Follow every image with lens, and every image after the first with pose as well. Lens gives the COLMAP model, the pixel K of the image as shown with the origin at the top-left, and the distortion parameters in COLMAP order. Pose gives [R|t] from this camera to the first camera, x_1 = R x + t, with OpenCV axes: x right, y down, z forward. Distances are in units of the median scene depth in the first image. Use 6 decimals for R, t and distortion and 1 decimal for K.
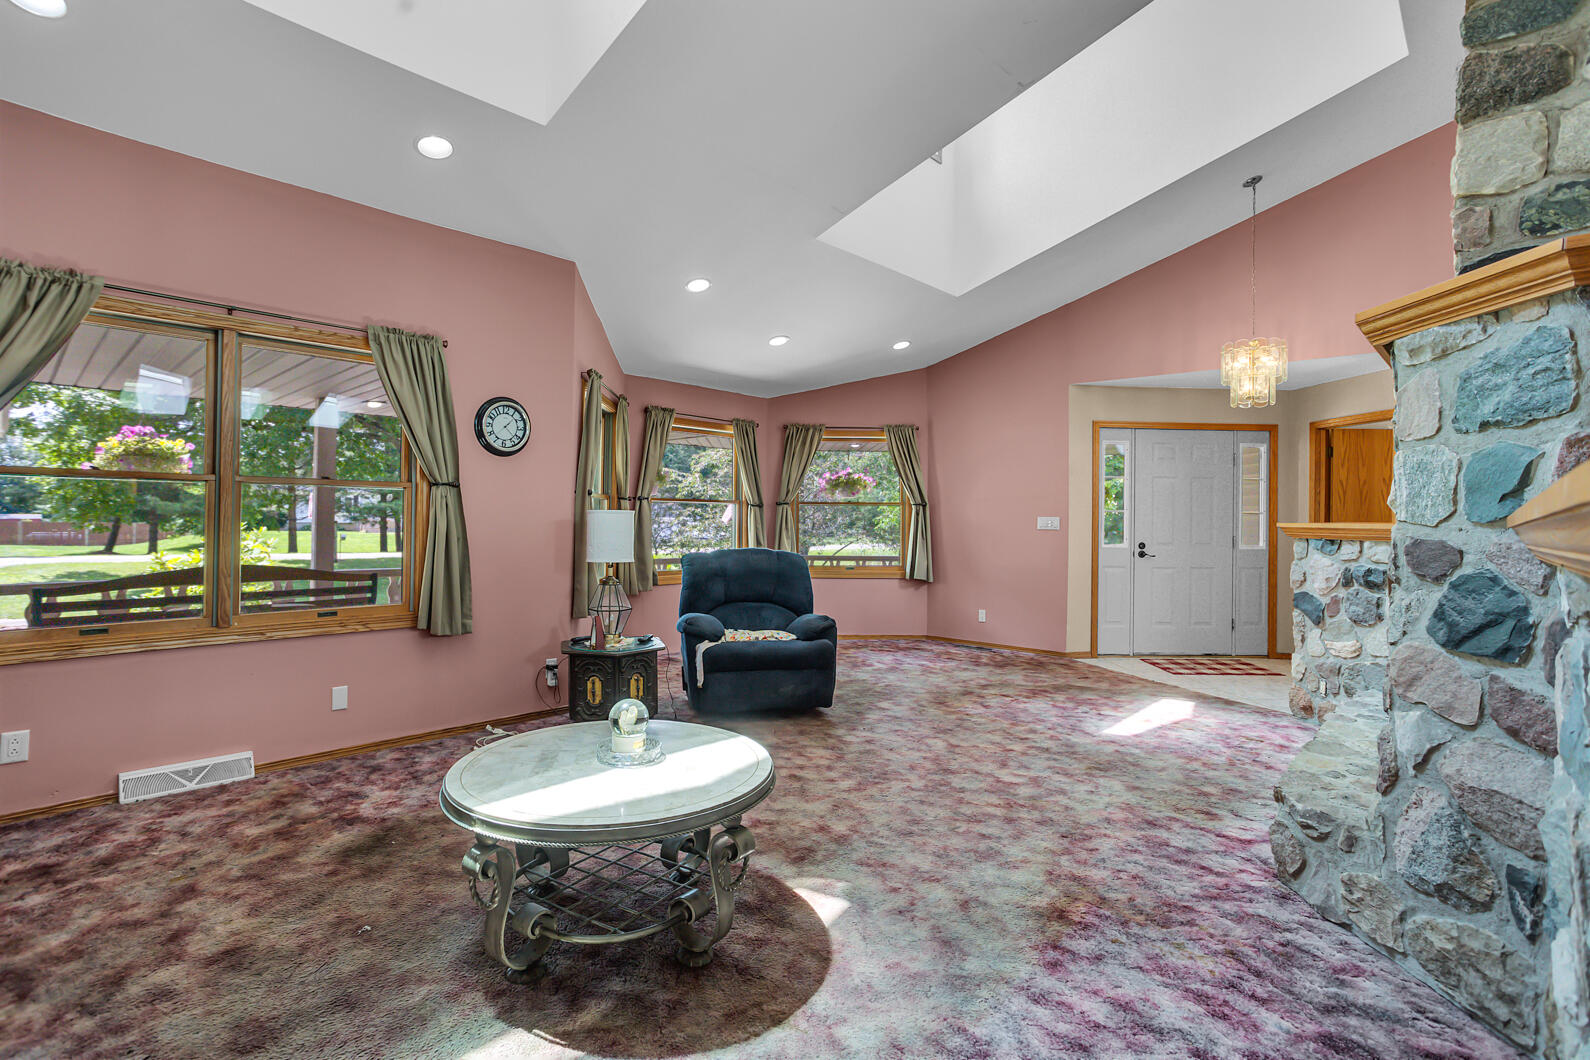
lens RADIAL K [[772.5, 0, 794.1], [0, 772.5, 513.6], [0, 0, 1]] dist [-0.024493, 0.030850]
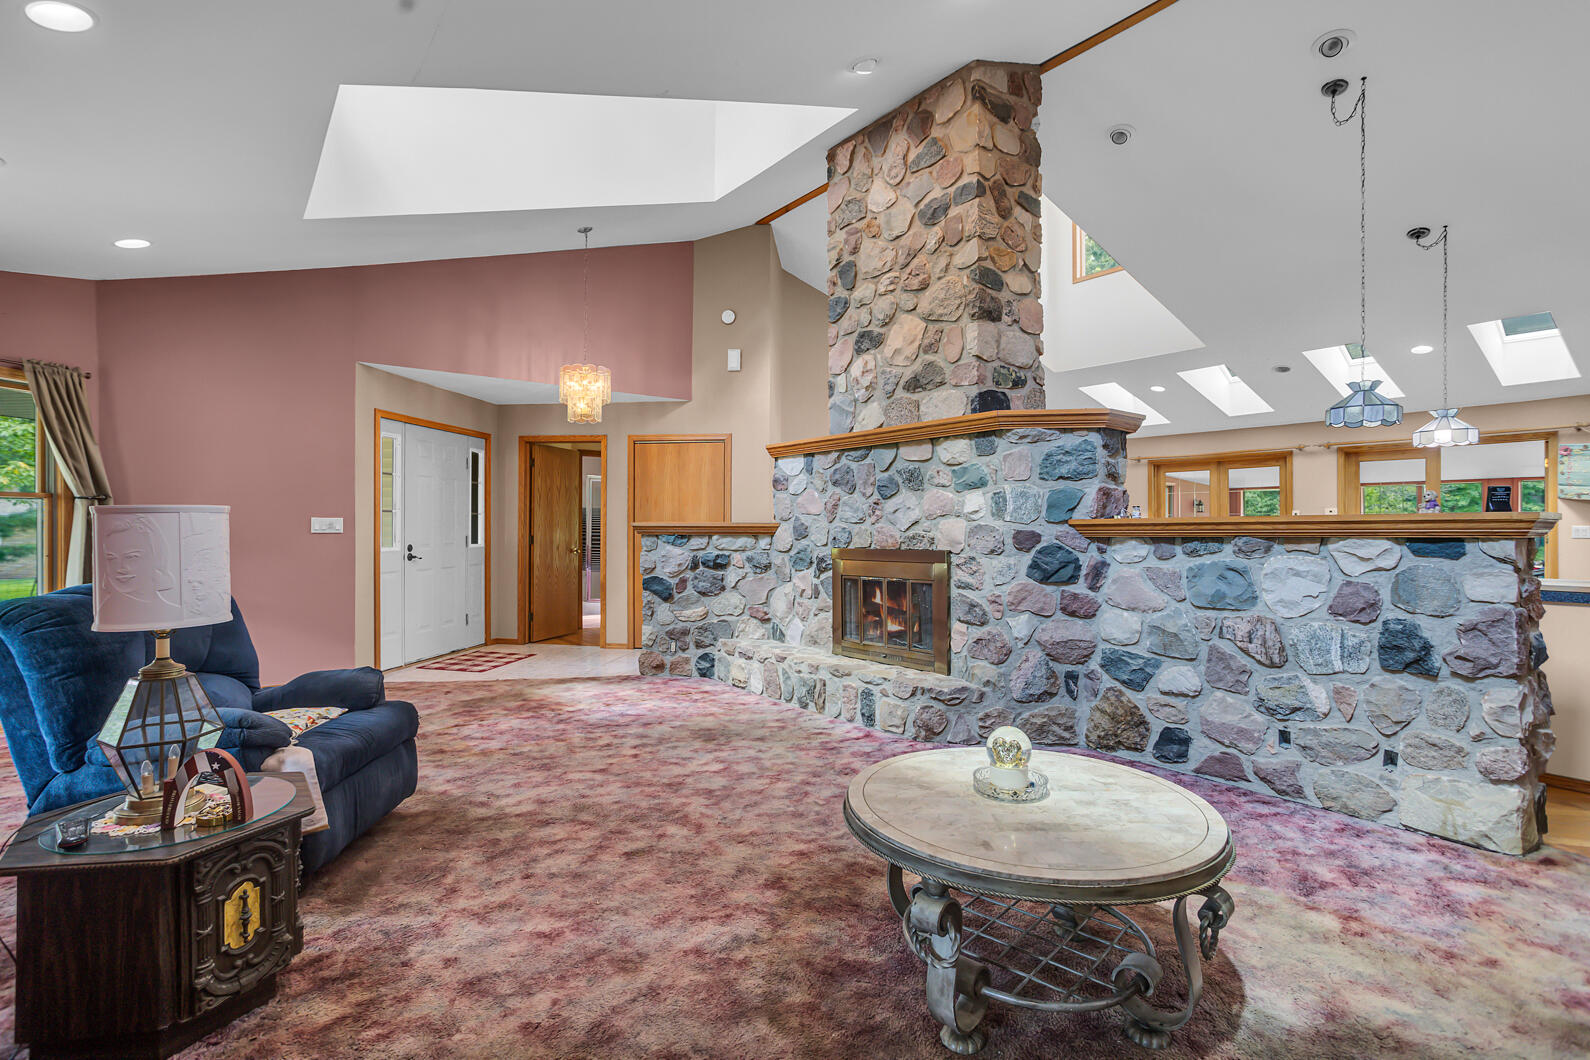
lens RADIAL K [[769.9, 0, 795.5], [0, 769.9, 519.4], [0, 0, 1]] dist [-0.050535, 0.031199]
pose [[0.170582, -0.003690, 0.985337, -0.630943], [-0.005388, 0.999975, 0.004678, -0.000641], [-0.985329, -0.006107, 0.170557, 0.619515]]
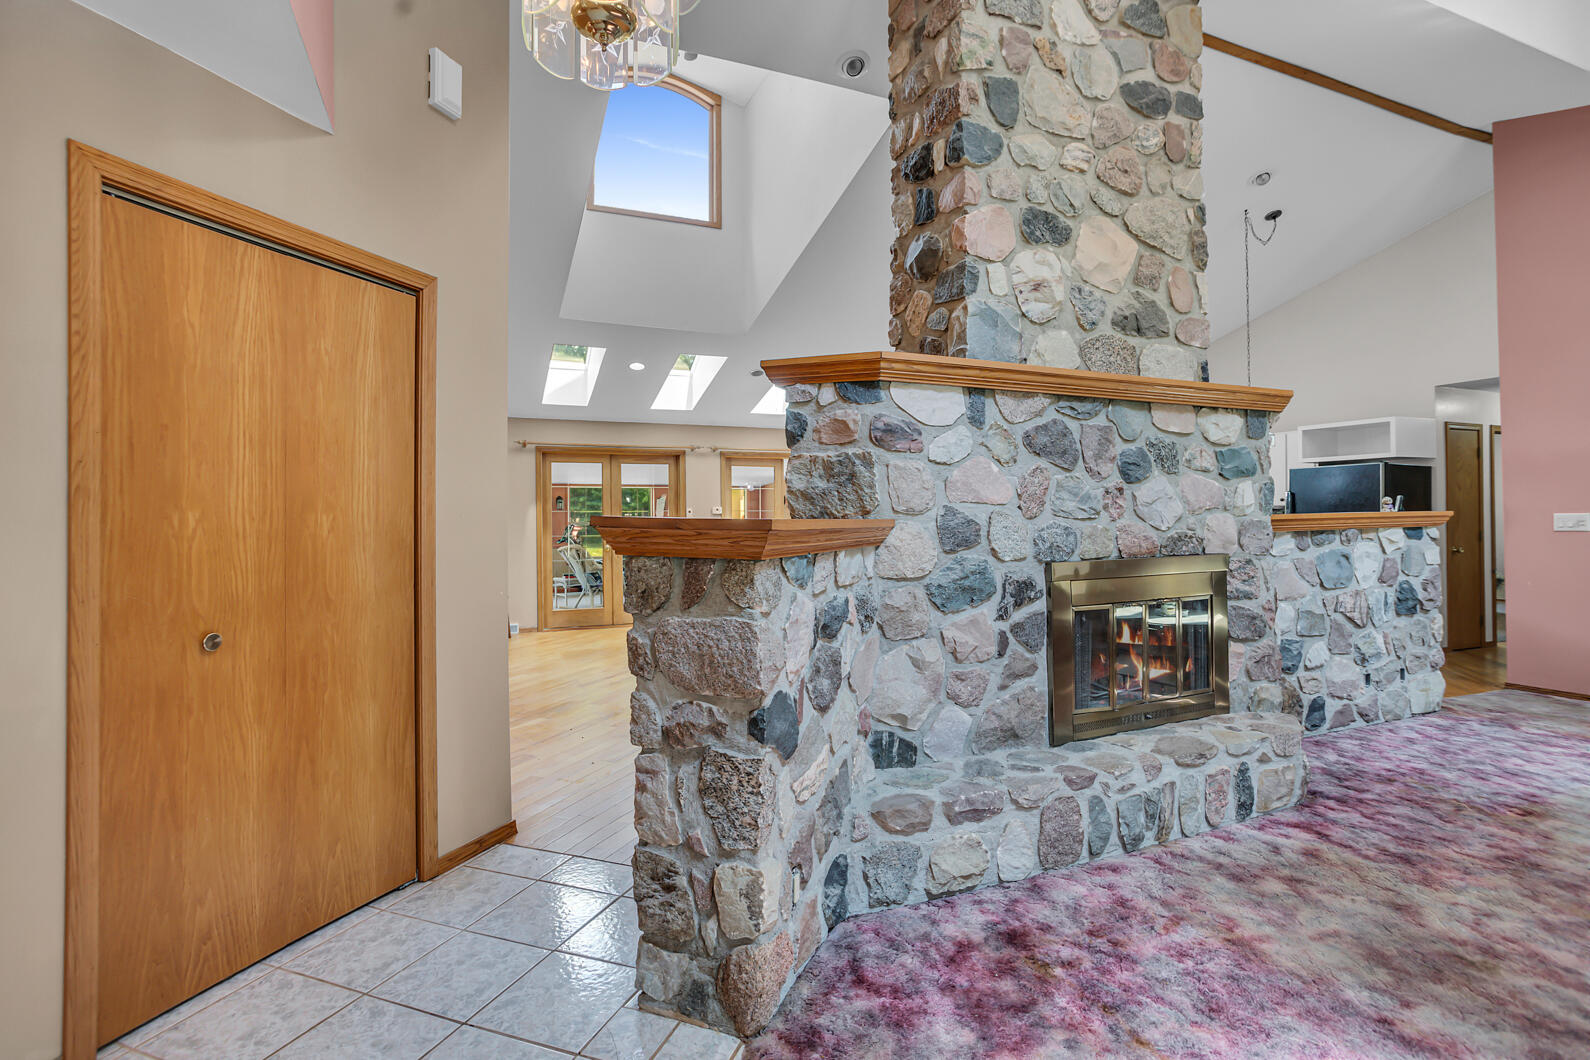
lens RADIAL K [[769.9, 0, 795.5], [0, 769.9, 519.4], [0, 0, 1]] dist [-0.050535, 0.031199]
pose [[-0.917035, -0.004196, 0.398785, 0.558850], [-0.006429, 0.999970, -0.004261, 0.015819], [-0.398755, -0.006471, -0.917034, 1.540818]]
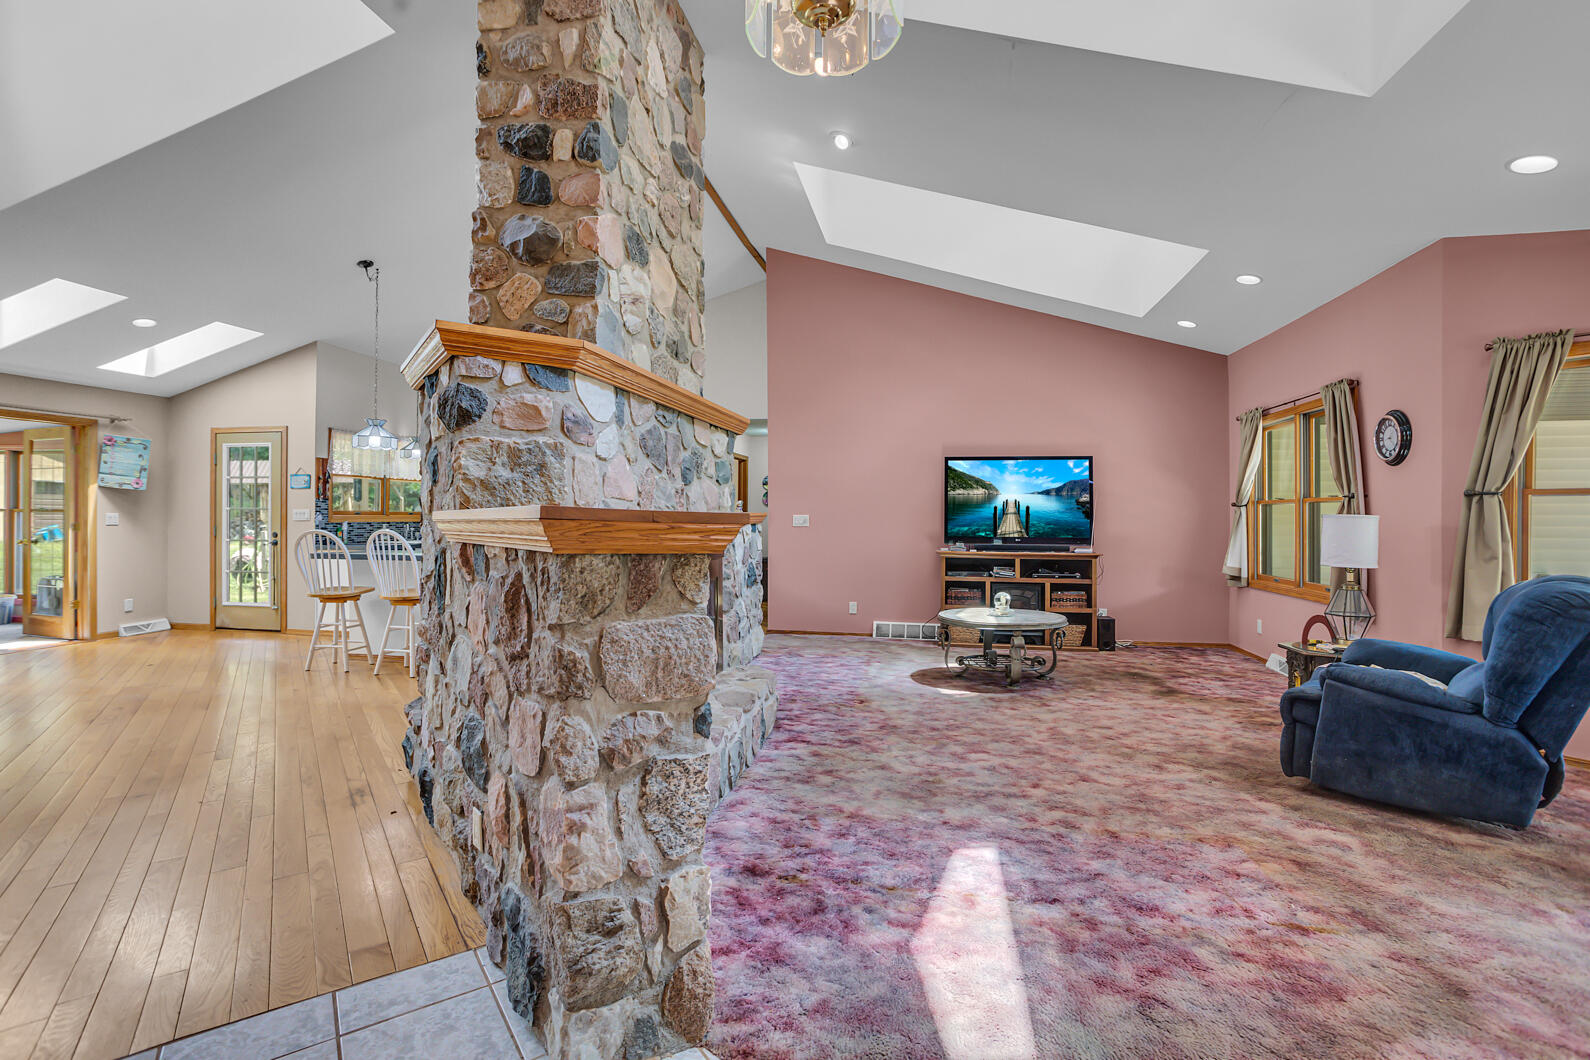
lens RADIAL K [[769.9, 0, 795.5], [0, 769.9, 519.4], [0, 0, 1]] dist [-0.050535, 0.031199]
pose [[-0.845244, -0.012869, -0.534226, 0.939783], [-0.009621, 0.999914, -0.008865, 0.021227], [0.534295, -0.002353, -0.845295, 1.540819]]
